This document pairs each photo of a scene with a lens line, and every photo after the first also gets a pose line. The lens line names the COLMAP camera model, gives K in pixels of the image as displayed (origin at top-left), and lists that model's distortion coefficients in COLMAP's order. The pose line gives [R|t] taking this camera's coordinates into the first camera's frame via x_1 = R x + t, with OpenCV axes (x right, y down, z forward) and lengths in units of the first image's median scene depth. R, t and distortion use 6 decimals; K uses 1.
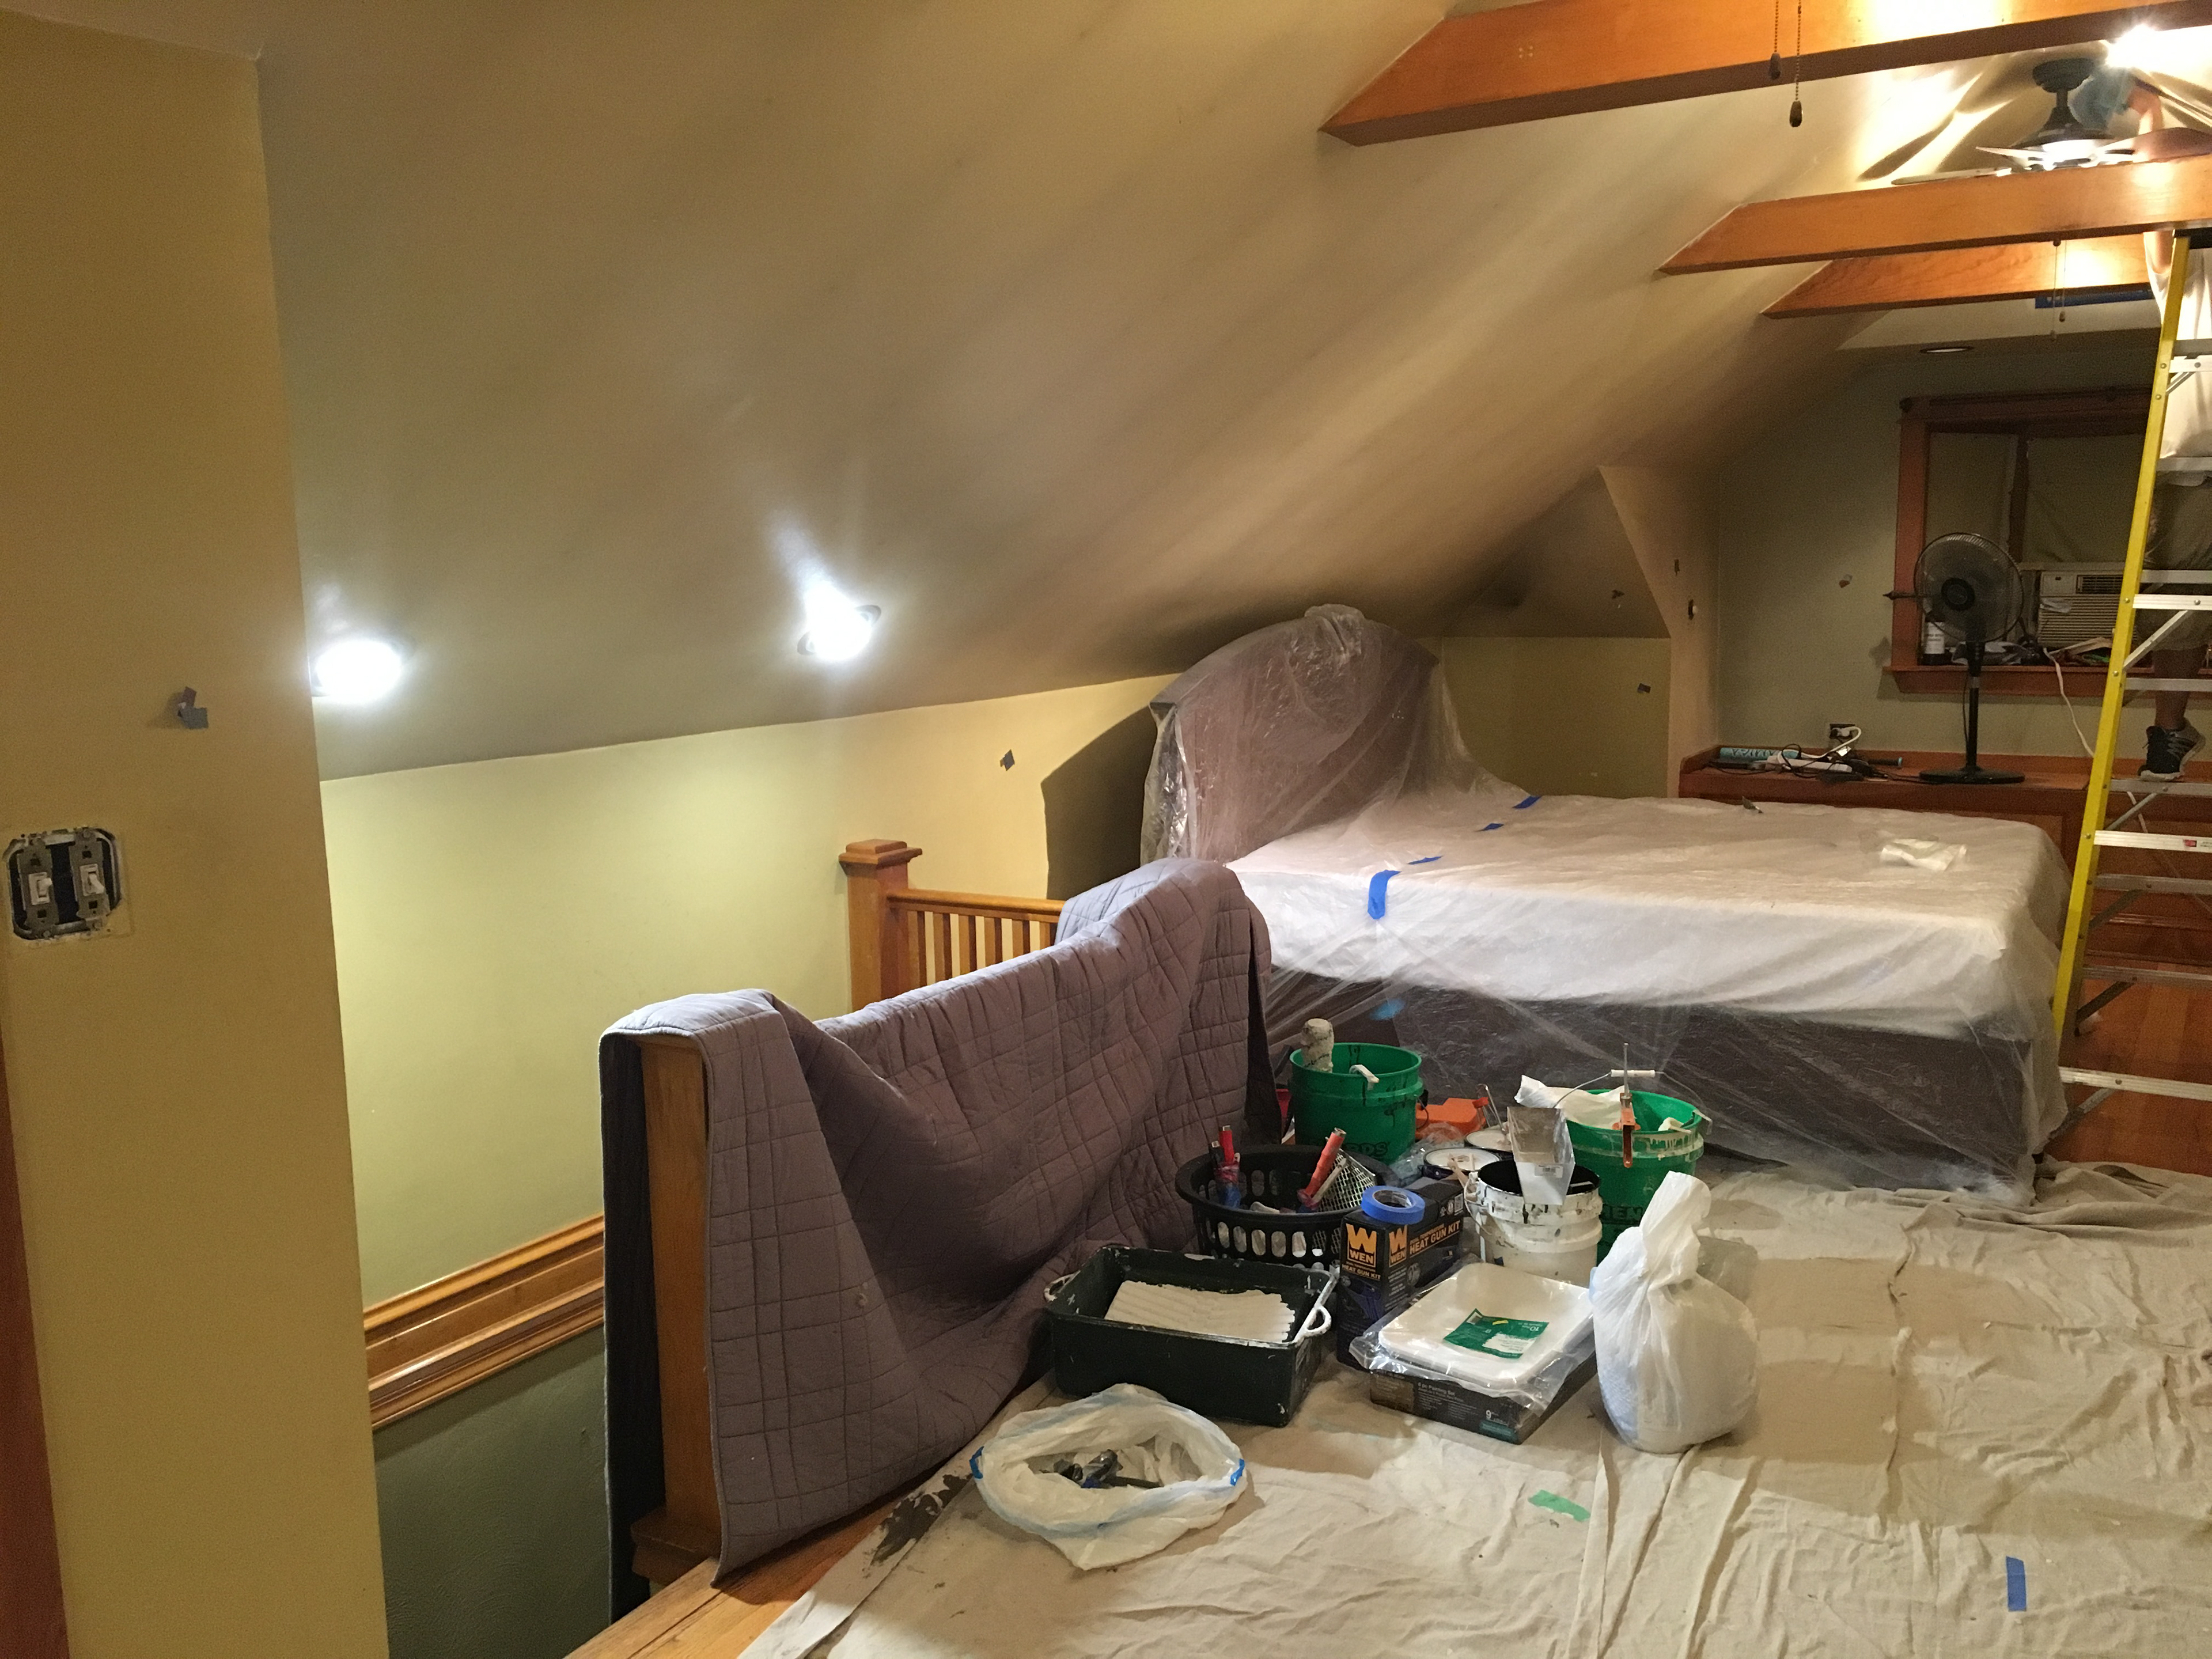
lens RADIAL K [[1881.7, 0, 1101.4], [0, 1881.7, 828.3], [0, 0, 1]] dist [0.084921, -0.125902]
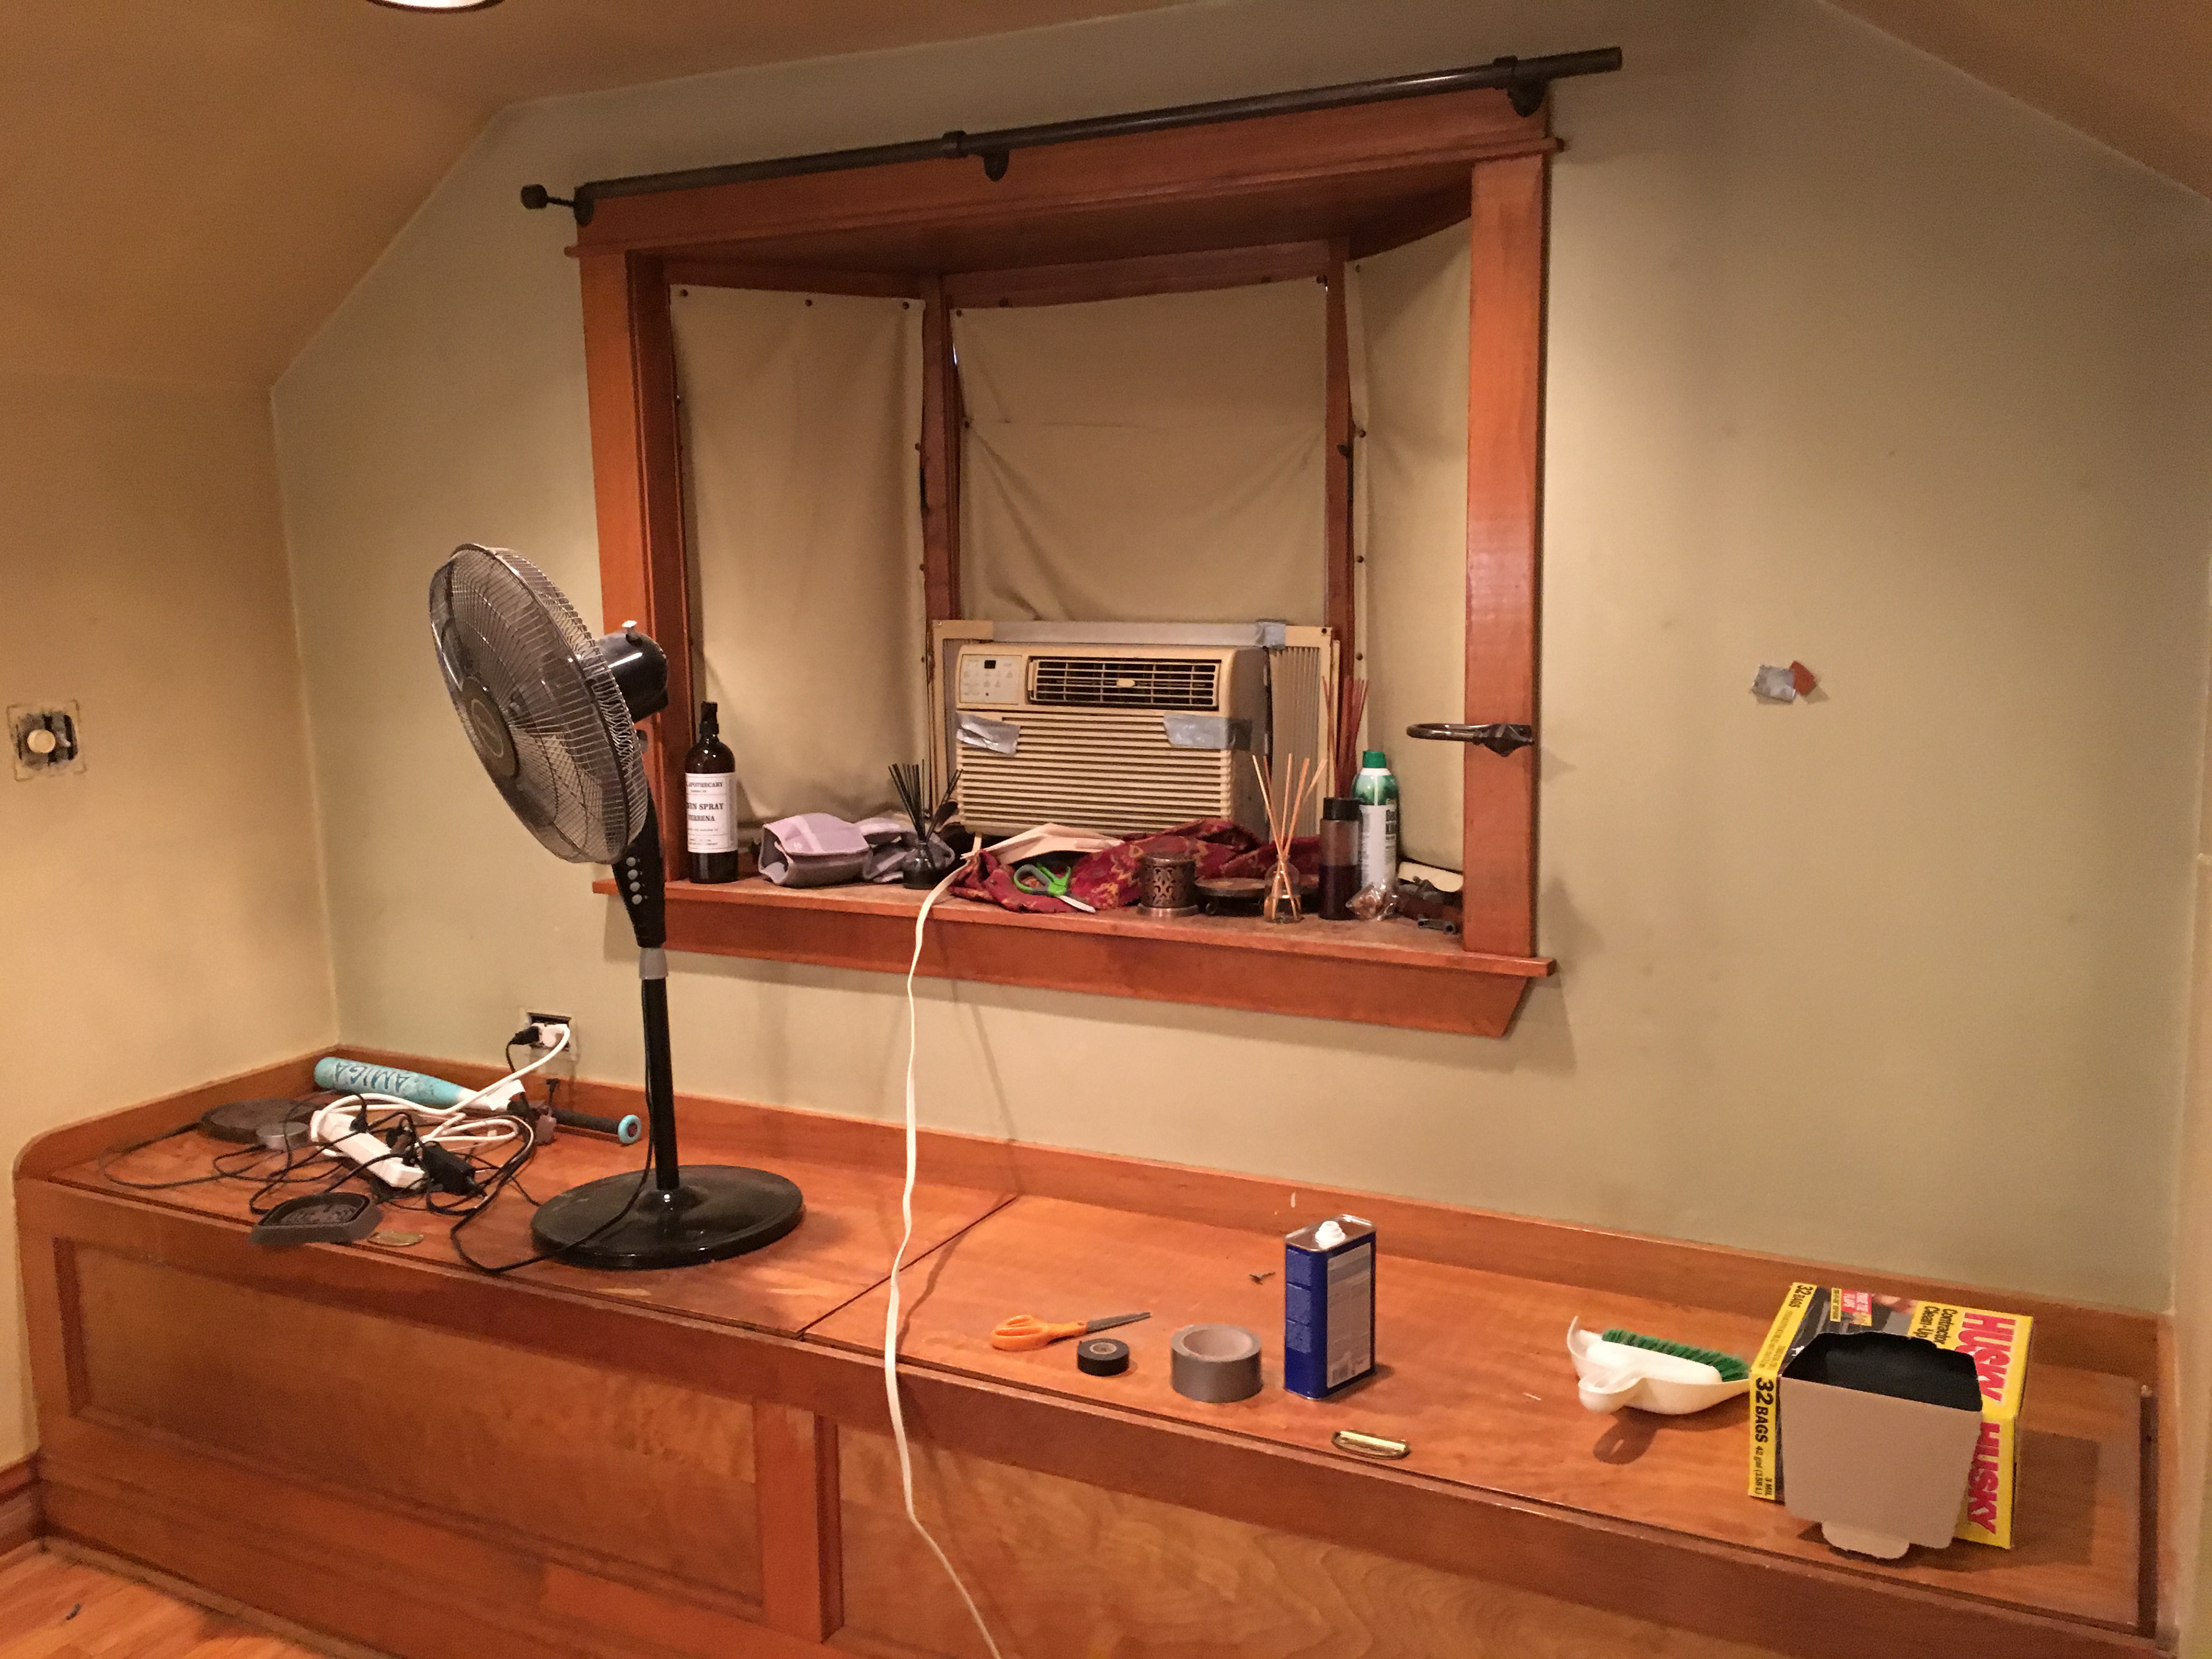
lens RADIAL K [[1881.7, 0, 1101.4], [0, 1881.7, 828.3], [0, 0, 1]] dist [0.084921, -0.125902]
pose [[0.997463, -0.007004, 0.070845, 0.496912], [0.007122, 0.999974, -0.001413, -0.096538], [-0.070834, 0.001914, 0.997486, 0.612997]]
